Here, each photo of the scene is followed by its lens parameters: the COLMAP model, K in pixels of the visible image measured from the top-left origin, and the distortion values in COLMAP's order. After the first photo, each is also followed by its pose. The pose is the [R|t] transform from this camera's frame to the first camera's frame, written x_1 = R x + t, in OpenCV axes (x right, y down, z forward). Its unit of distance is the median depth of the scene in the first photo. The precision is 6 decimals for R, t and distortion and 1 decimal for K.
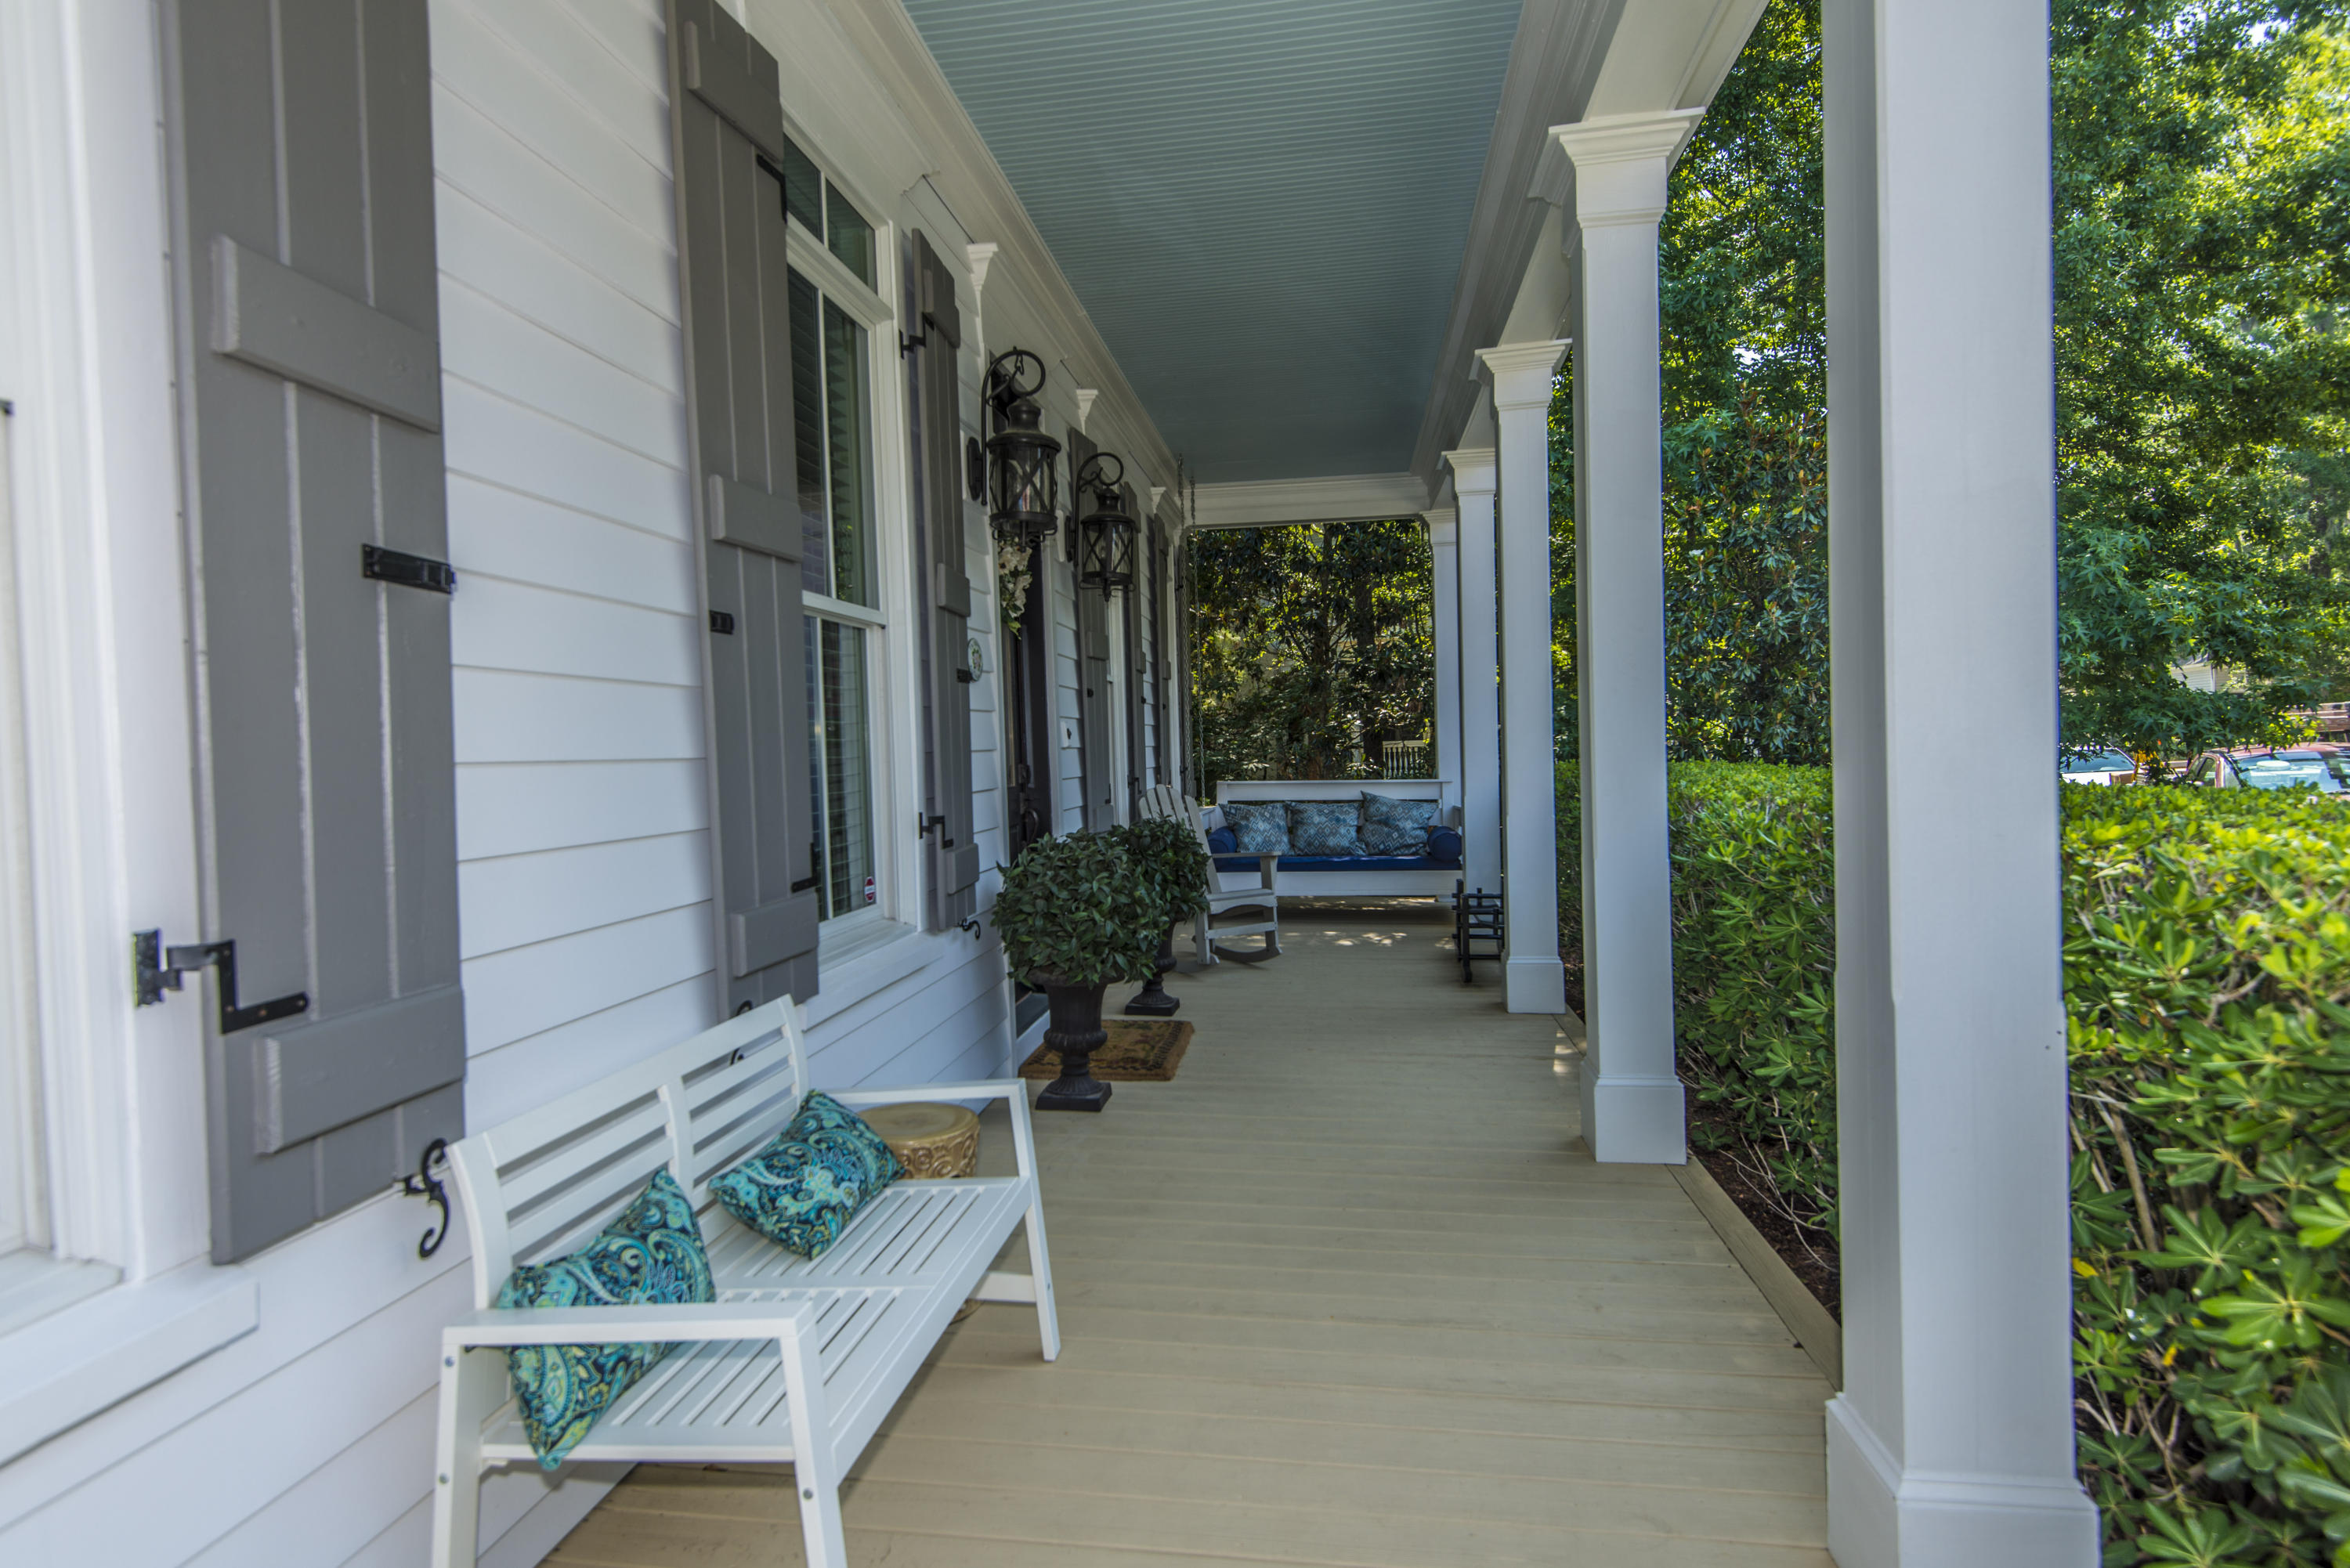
lens RADIAL K [[1316.0, 0, 1175.0], [0, 1316.0, 784.0], [0, 0, 1]] dist [0.117981, 0.000083]
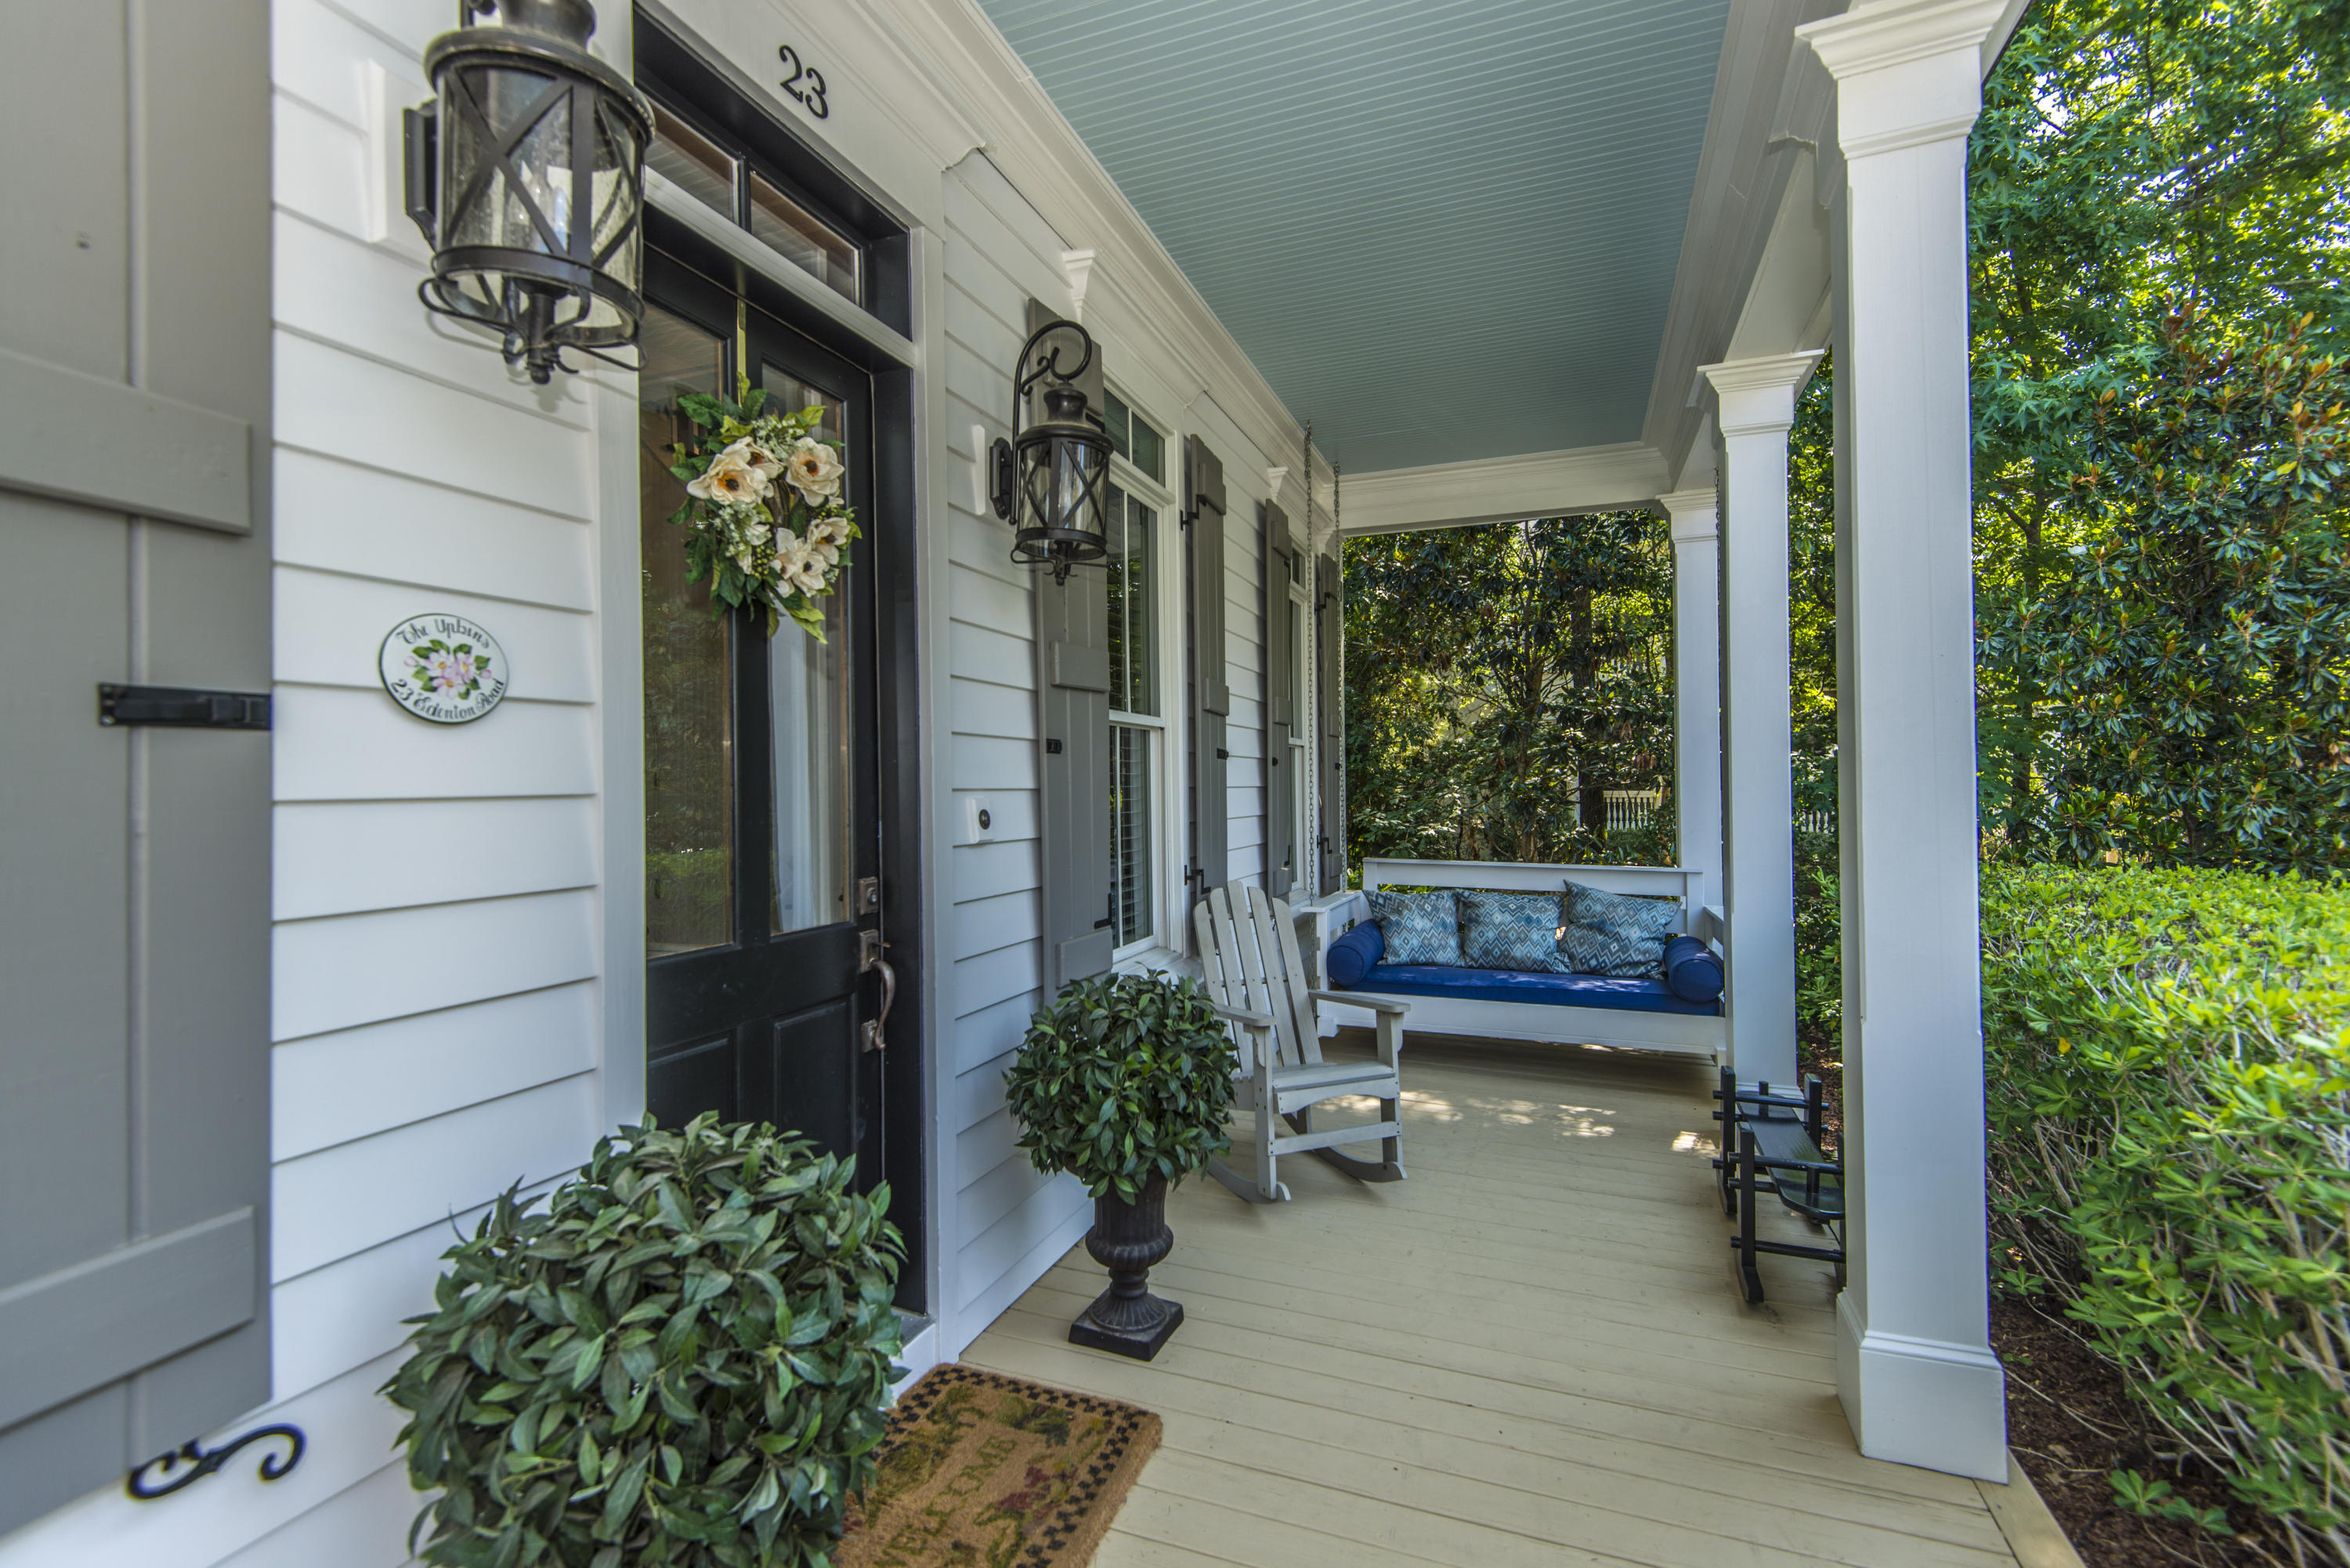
lens RADIAL K [[1019.8, 0, 1175.0], [0, 1019.8, 784.0], [0, 0, 1]] dist [-0.000441, -0.000513]
pose [[0.969646, 0.018111, -0.243840, 0.070259], [-0.023572, 0.999532, -0.019496, -0.031141], [0.243373, 0.024652, 0.969619, 0.410642]]
